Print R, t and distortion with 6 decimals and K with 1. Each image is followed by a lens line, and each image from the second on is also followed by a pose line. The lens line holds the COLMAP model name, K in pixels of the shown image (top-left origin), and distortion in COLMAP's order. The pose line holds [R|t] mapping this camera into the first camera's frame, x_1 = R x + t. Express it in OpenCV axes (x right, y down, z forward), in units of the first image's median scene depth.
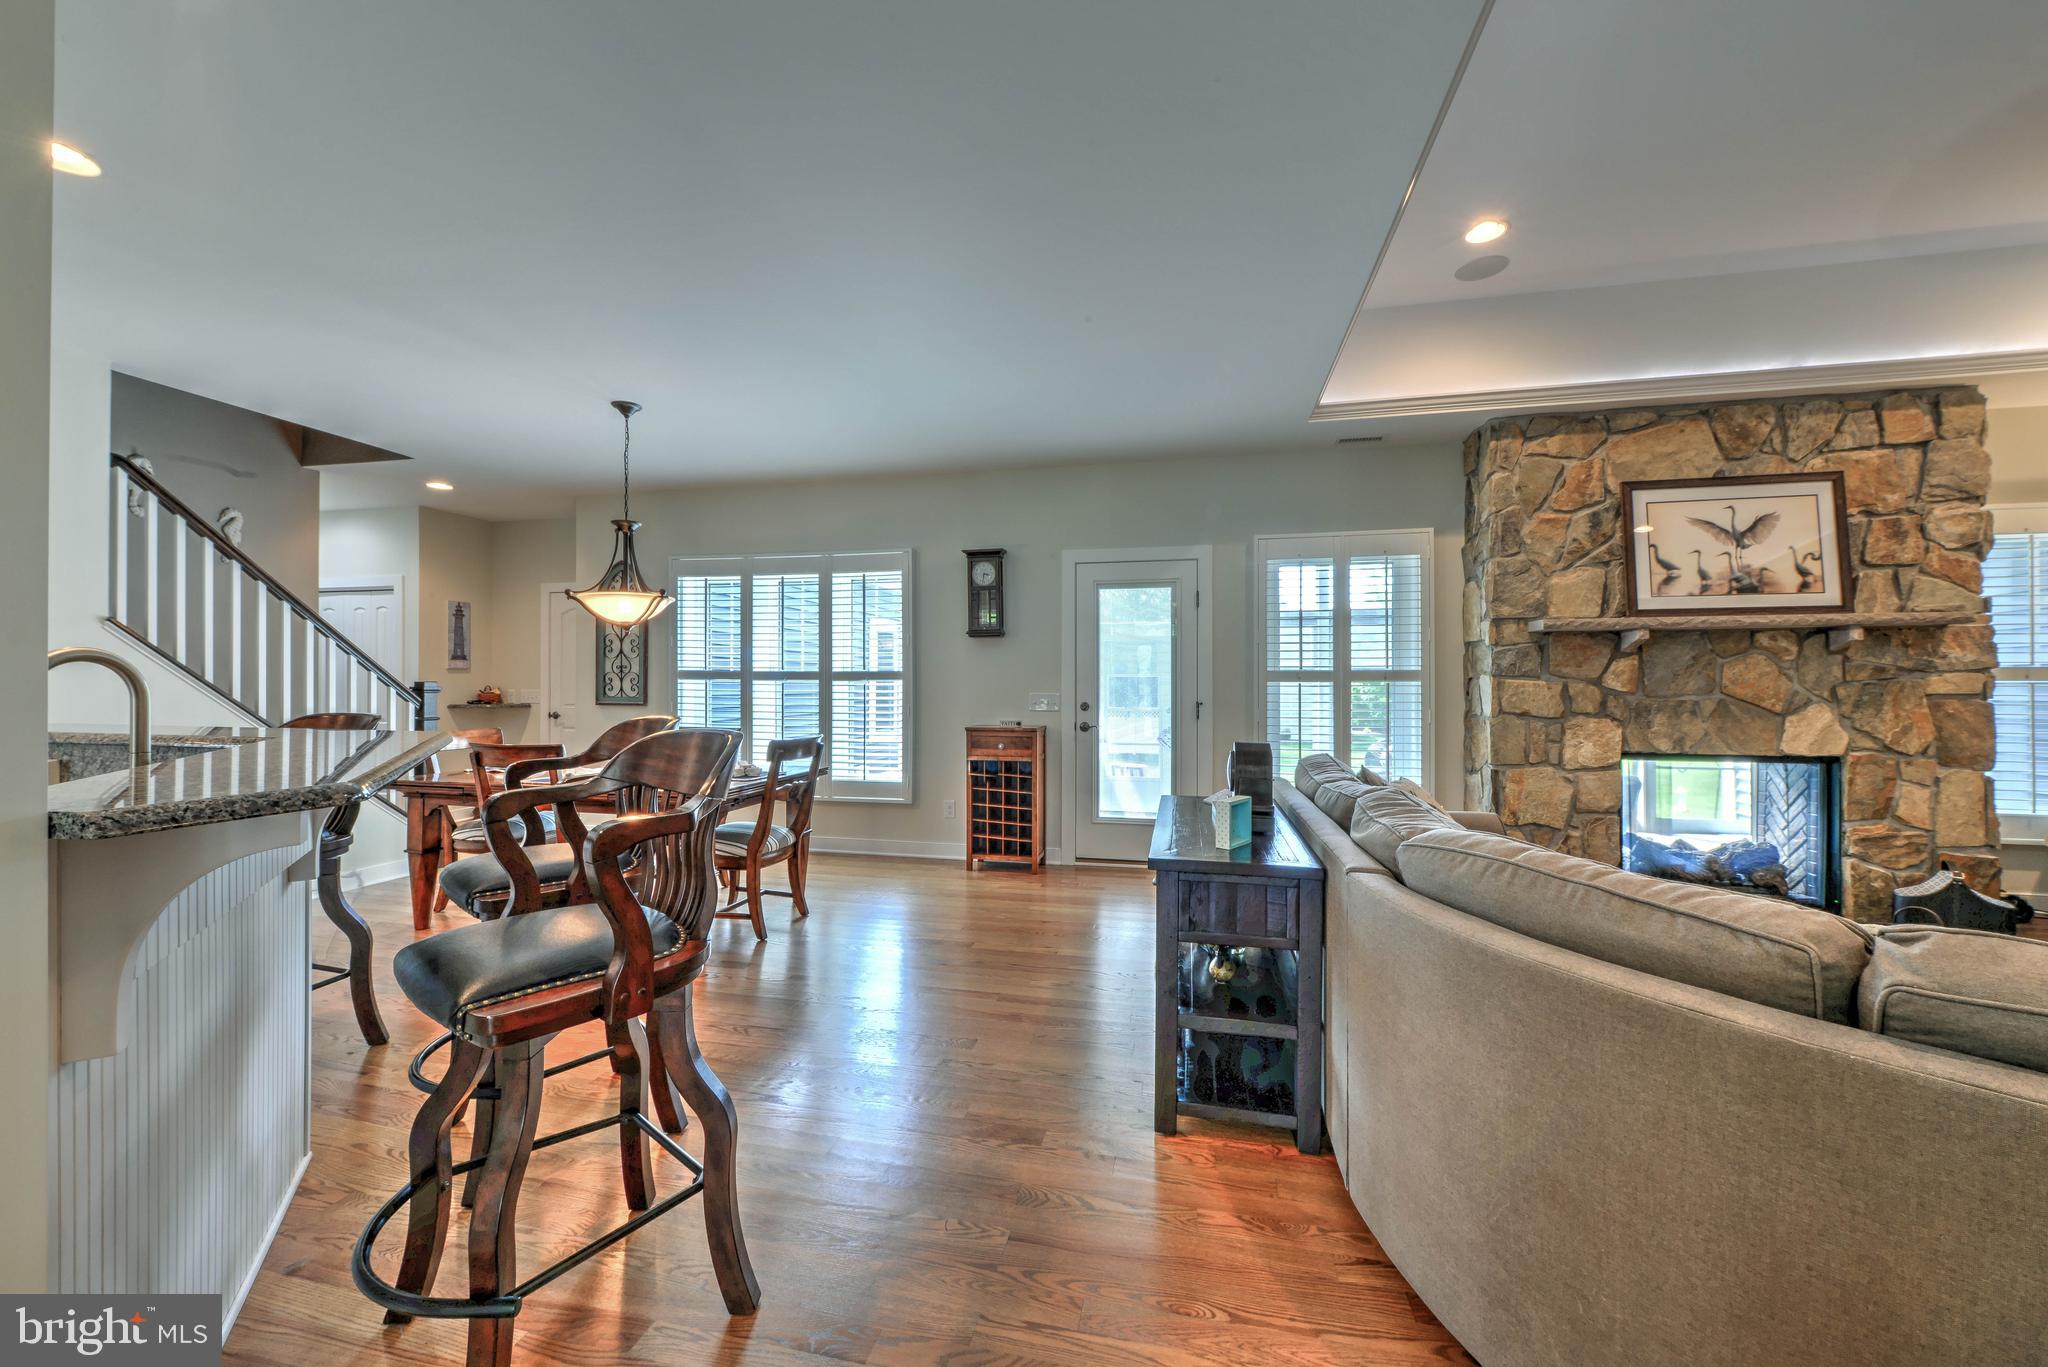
lens RADIAL K [[793.5, 0, 1006.0], [0, 793.5, 680.5], [0, 0, 1]] dist [0.000131, -0.002205]
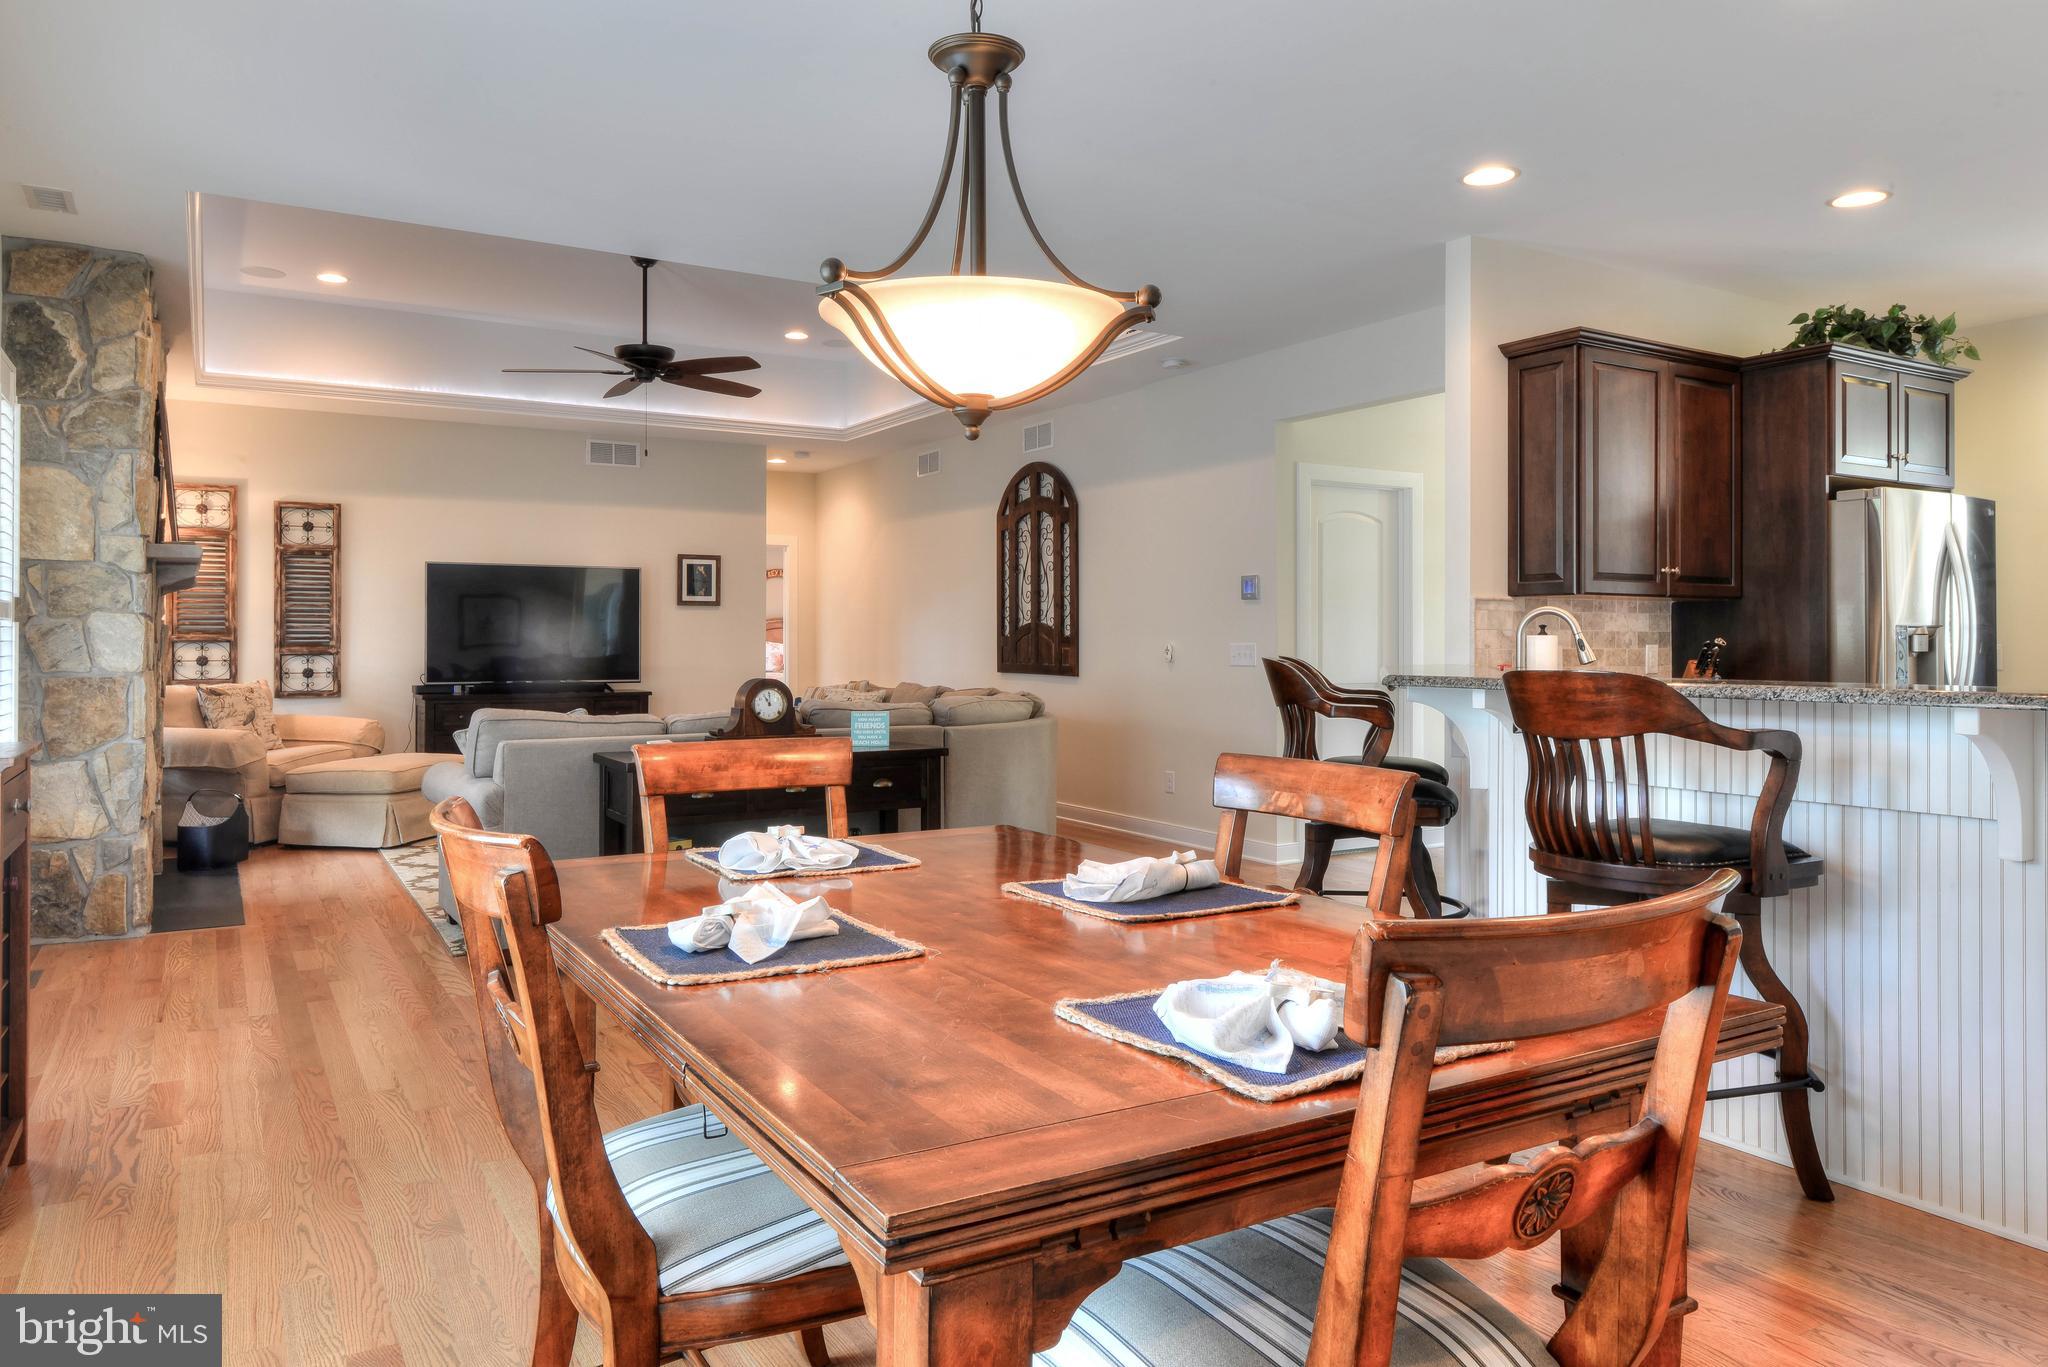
lens RADIAL K [[1329.4, 0, 1015.3], [0, 1329.4, 625.9], [0, 0, 1]] dist [-0.007305, -0.000370]
pose [[-0.703033, 0.007726, 0.711116, -0.837312], [-0.003932, 0.999883, -0.014752, 0.019843], [-0.711147, -0.013167, -0.702920, 1.357797]]
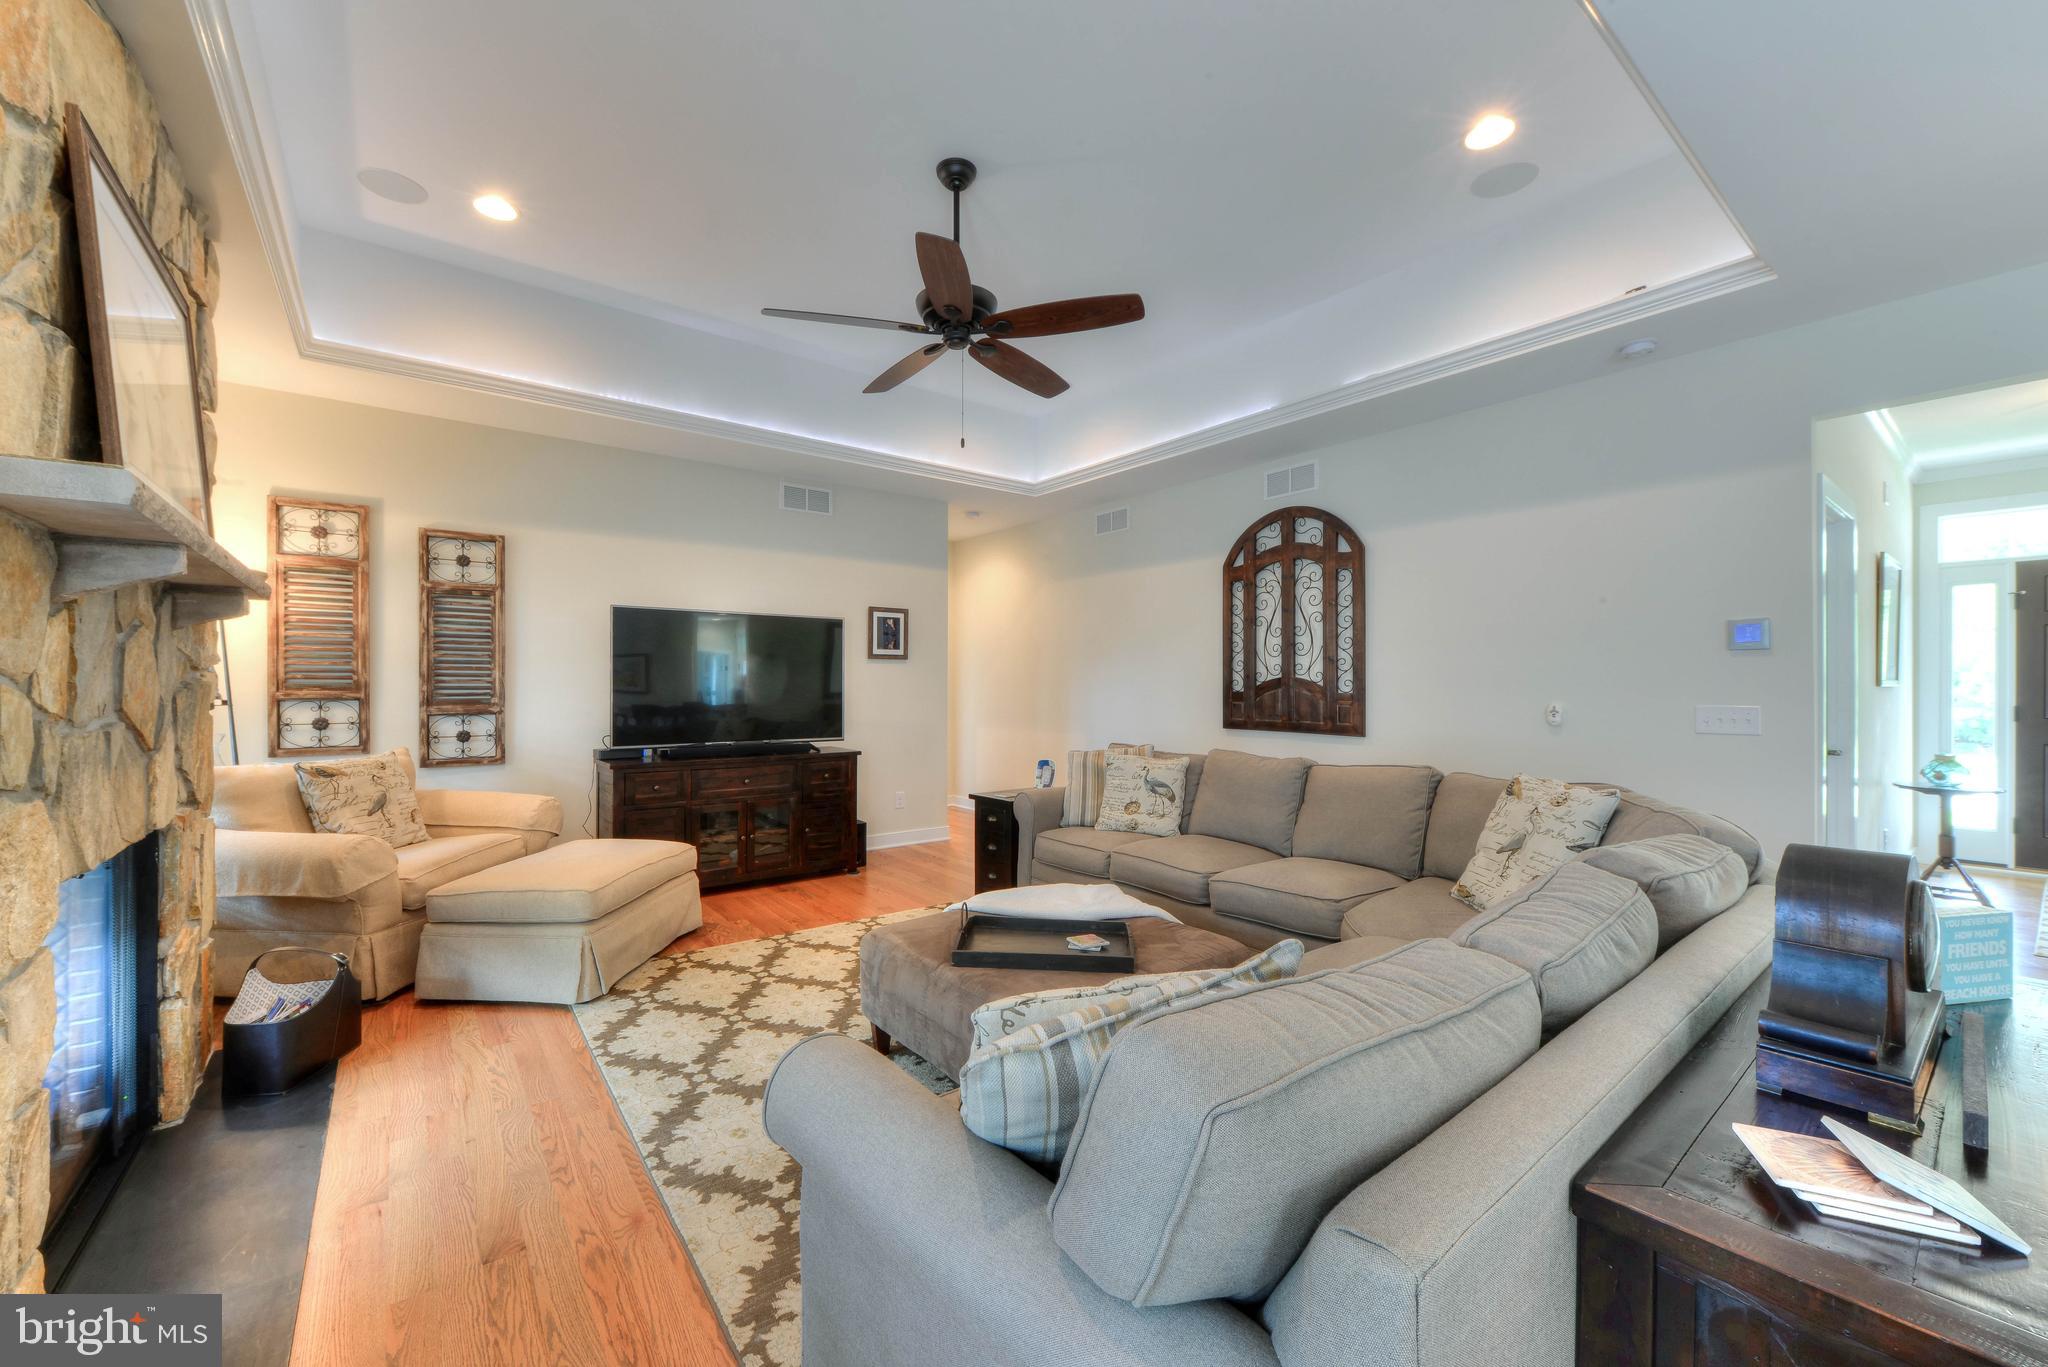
lens RADIAL K [[793.5, 0, 1006.0], [0, 793.5, 680.5], [0, 0, 1]] dist [0.000131, -0.002205]
pose [[-0.773233, 0.003306, 0.634114, 0.250516], [-0.004430, 0.999934, -0.010614, 0.001418], [-0.634107, -0.011016, -0.773167, 1.025454]]
